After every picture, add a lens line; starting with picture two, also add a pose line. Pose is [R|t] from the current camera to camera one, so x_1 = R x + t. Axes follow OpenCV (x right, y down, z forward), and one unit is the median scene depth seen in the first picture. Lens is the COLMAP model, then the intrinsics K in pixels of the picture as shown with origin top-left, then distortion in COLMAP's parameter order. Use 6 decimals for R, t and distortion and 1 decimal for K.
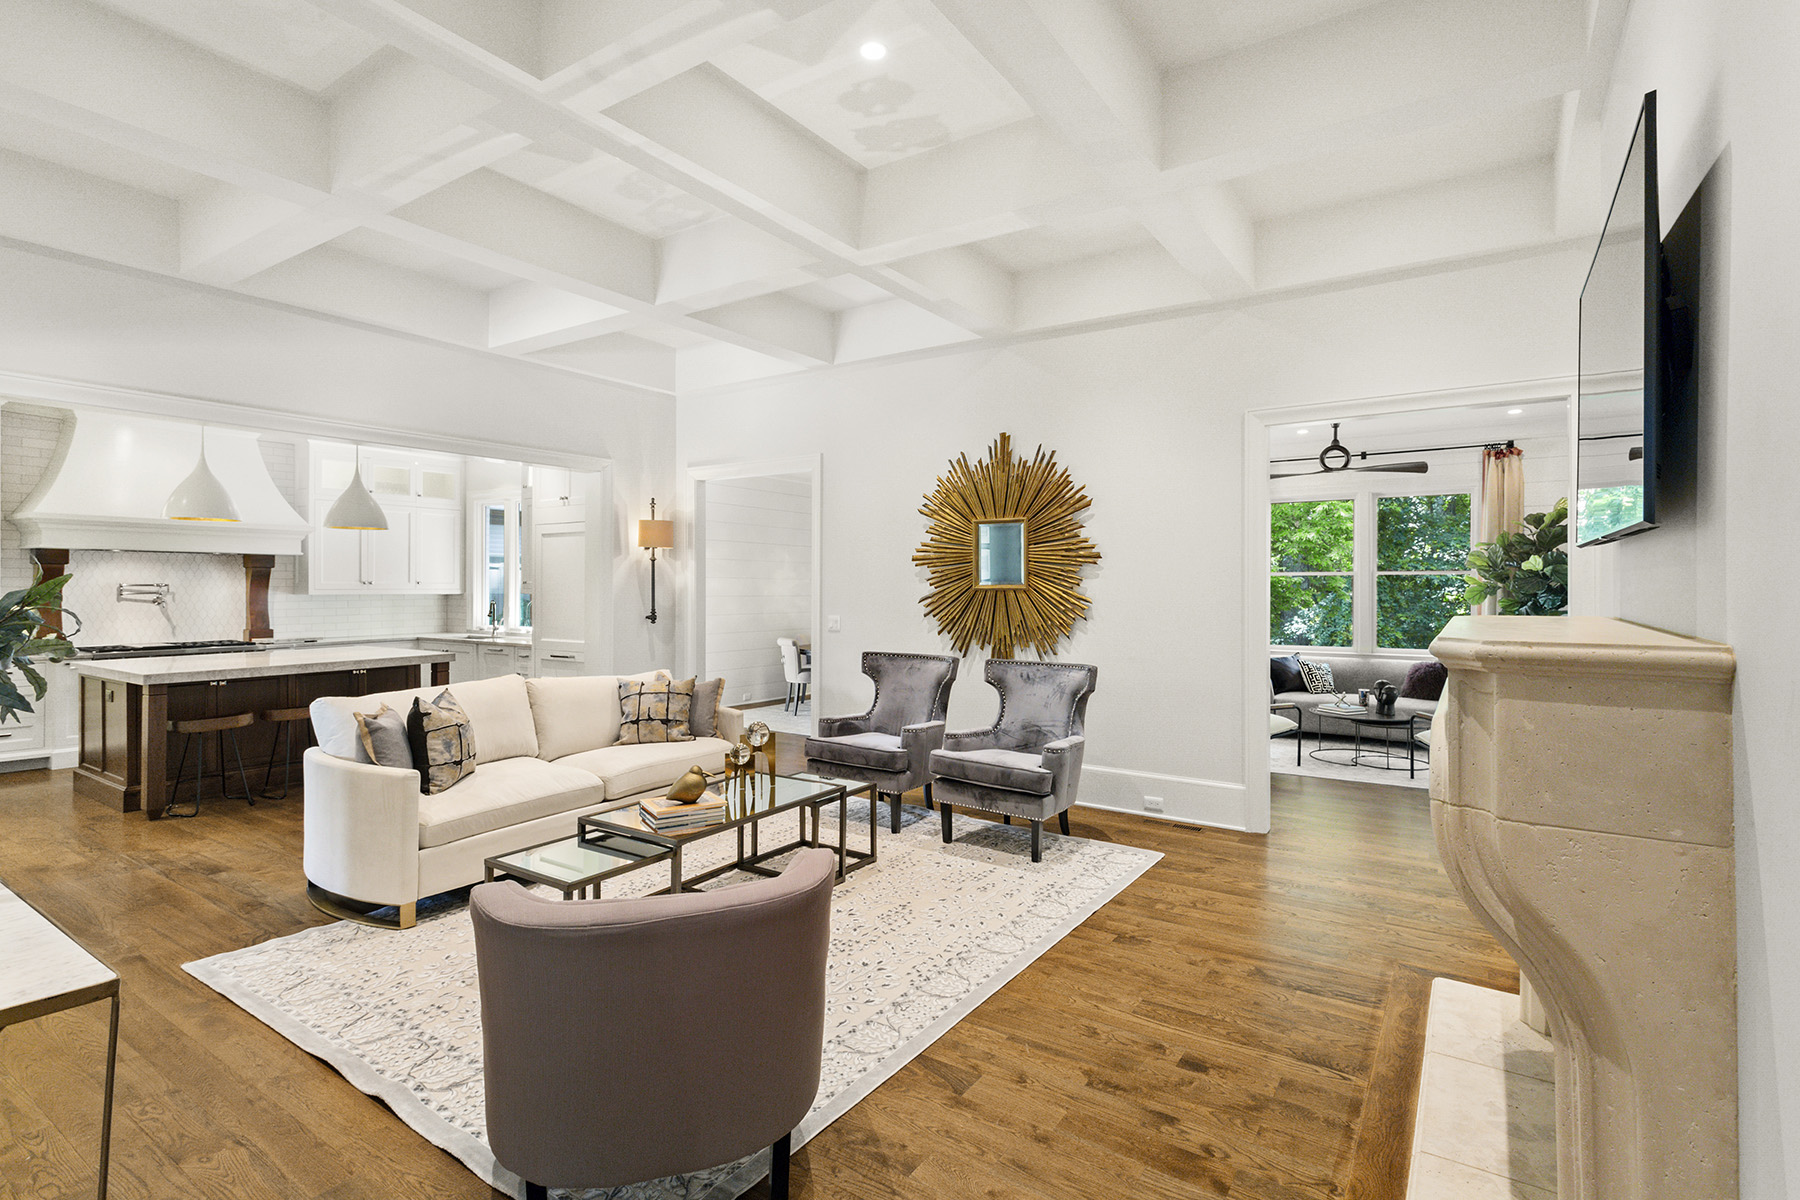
lens RADIAL K [[868.6, 0, 897.8], [0, 868.6, 587.6], [0, 0, 1]] dist [-0.000607, 0.001068]
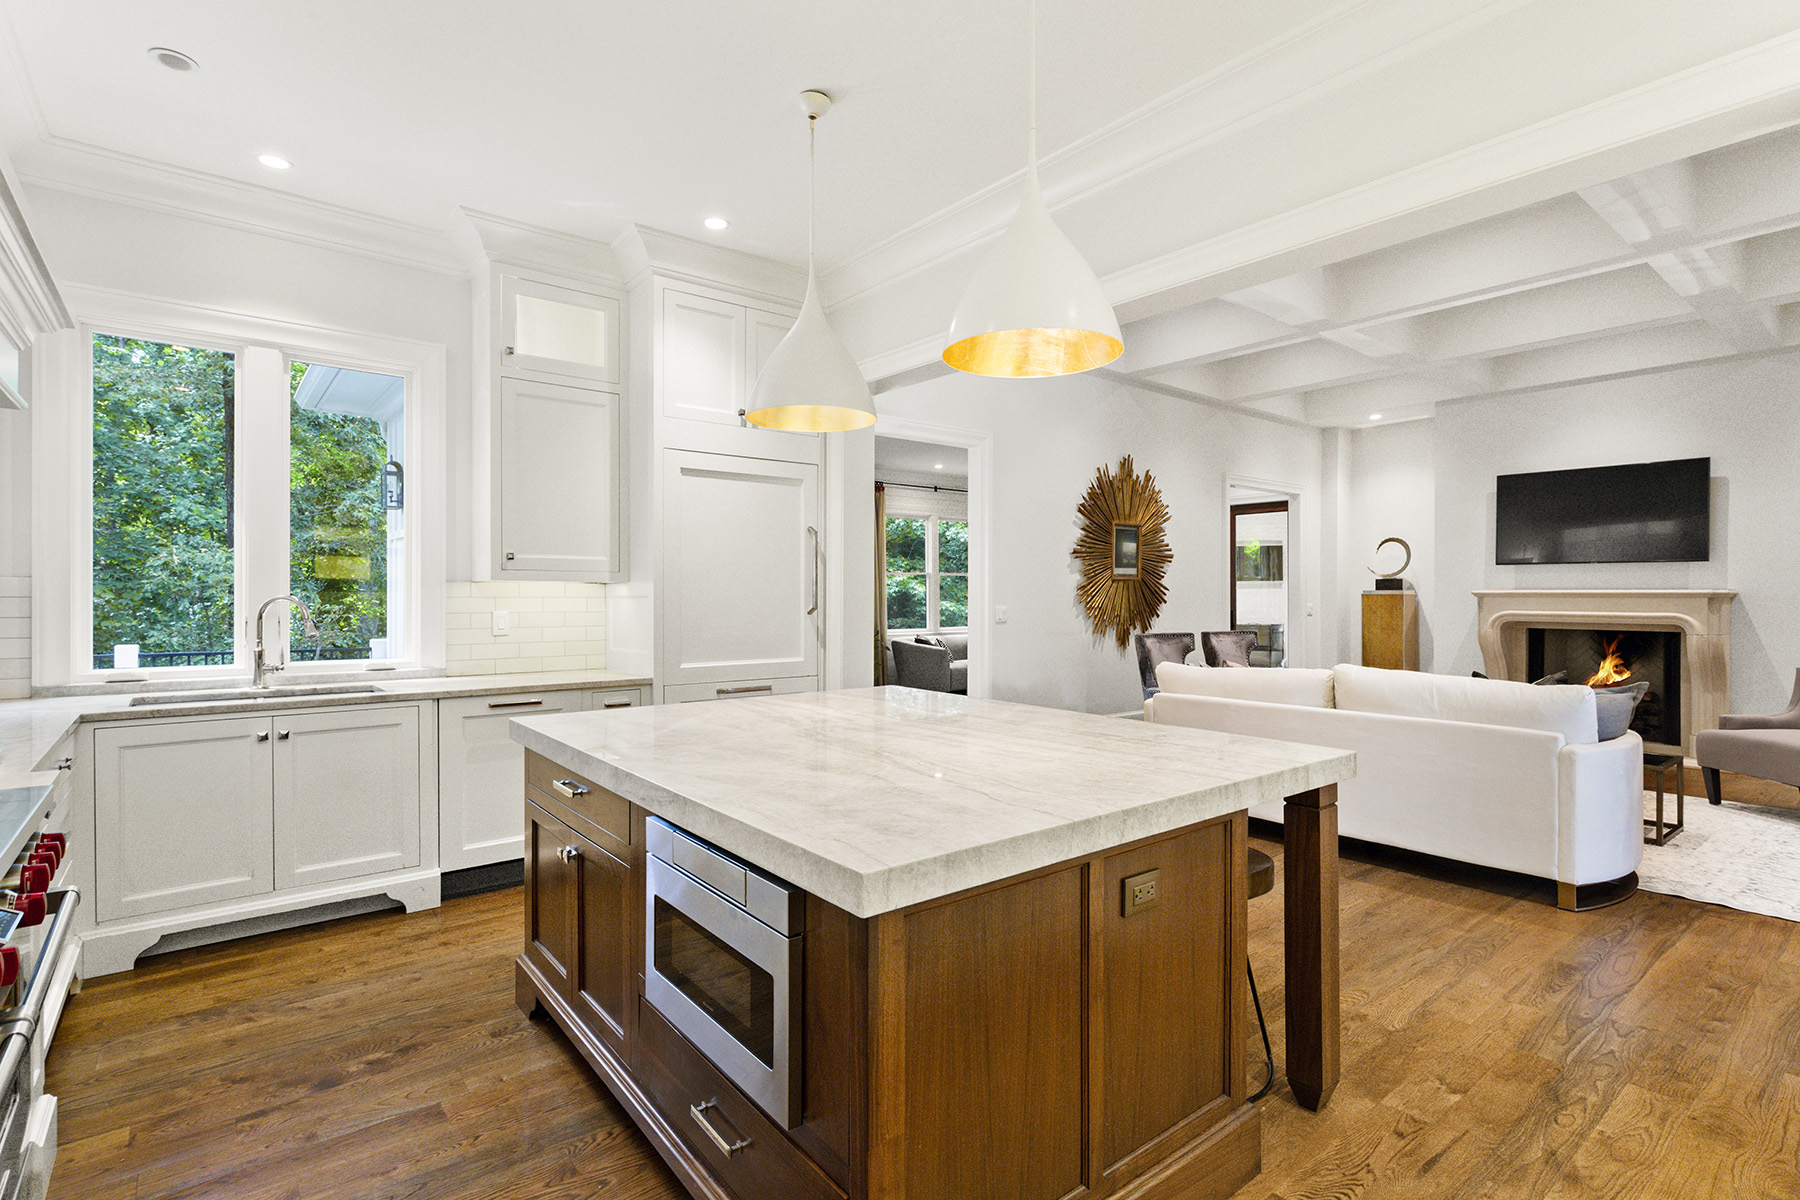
lens RADIAL K [[868.6, 0, 900.0], [0, 868.6, 586.2], [0, 0, 1]] dist [-0.000607, 0.001068]
pose [[0.303102, -0.005373, 0.952943, -1.153453], [-0.003820, 0.999969, 0.006853, 0.003475], [-0.952951, -0.005717, 0.303072, 0.923465]]
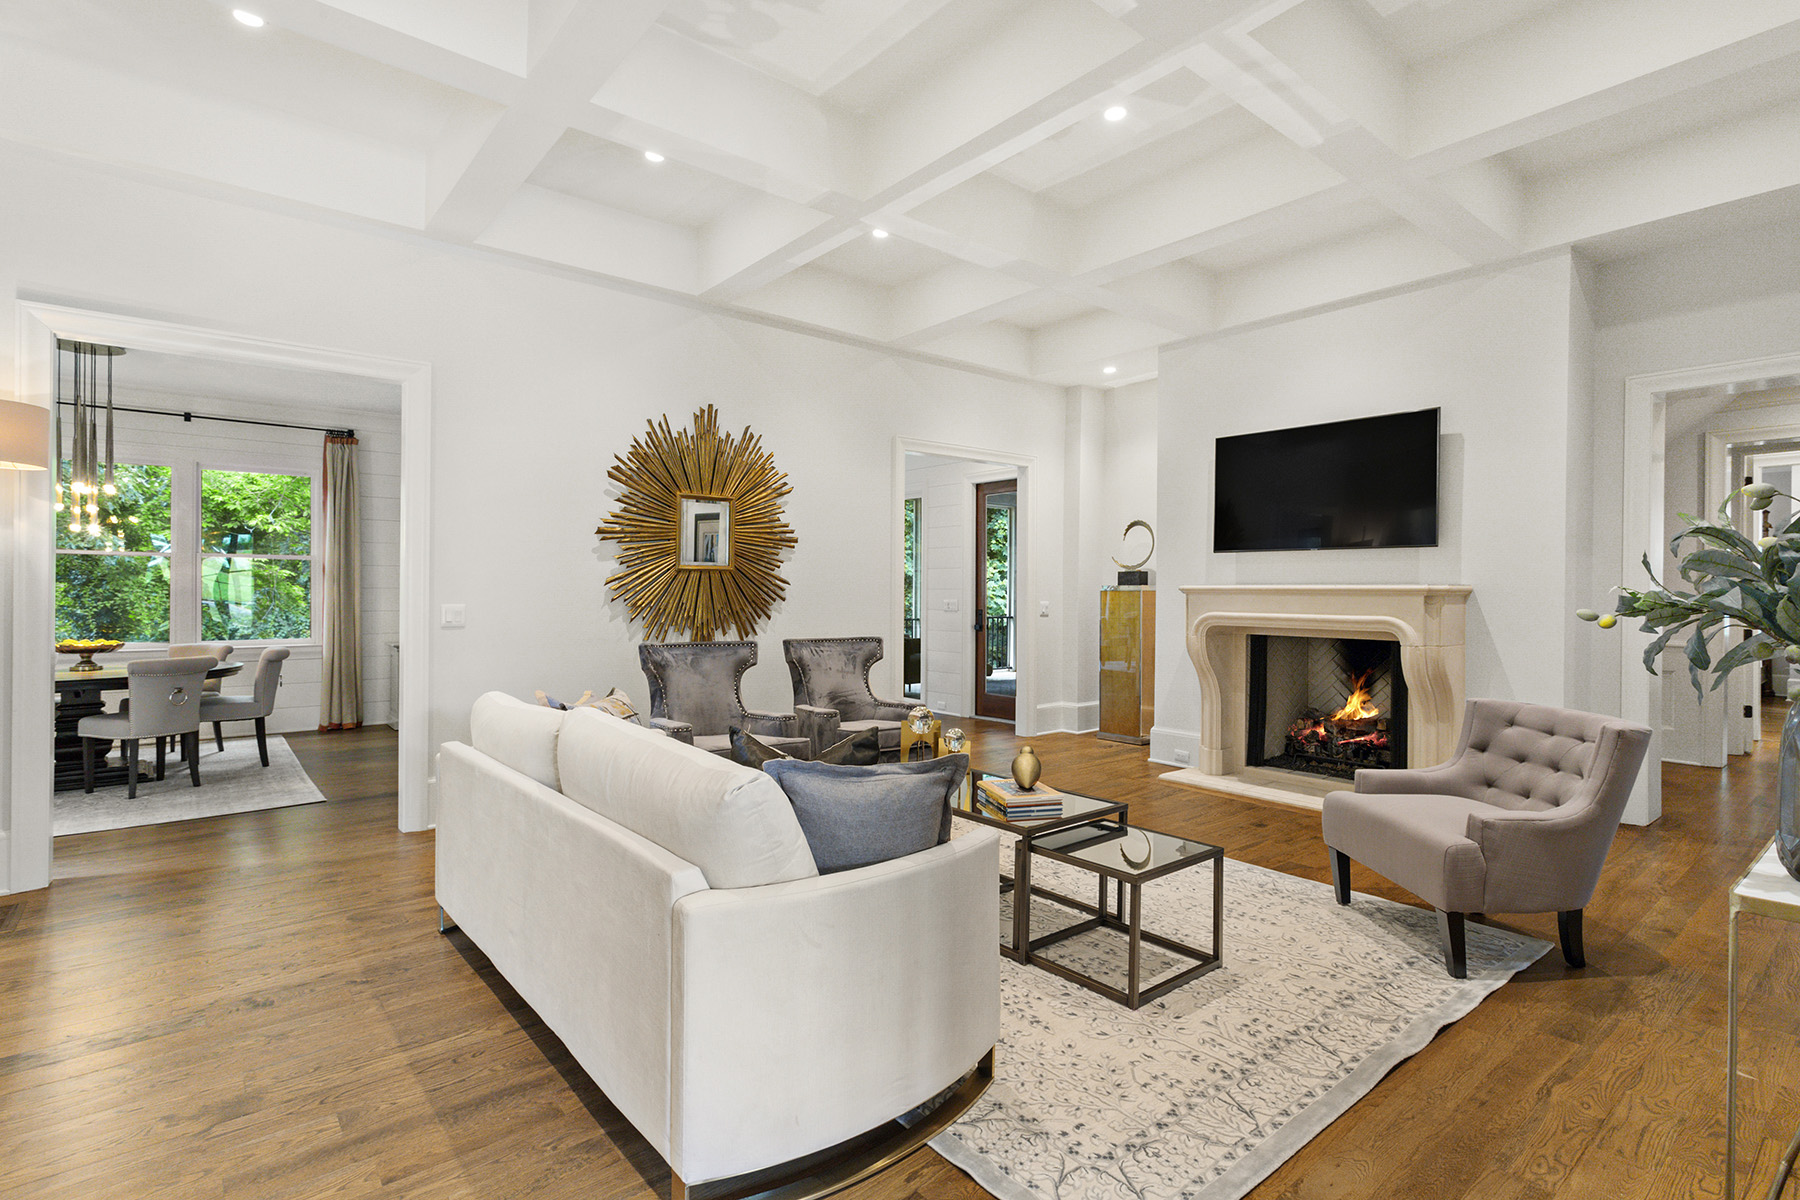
lens RADIAL K [[868.6, 0, 894.3], [0, 868.6, 588.2], [0, 0, 1]] dist [-0.000607, 0.001068]
pose [[0.286719, -0.011293, 0.957948, -0.719757], [-0.007225, 0.999877, 0.013950, 0.006878], [-0.957987, -0.010921, 0.286602, 0.529102]]
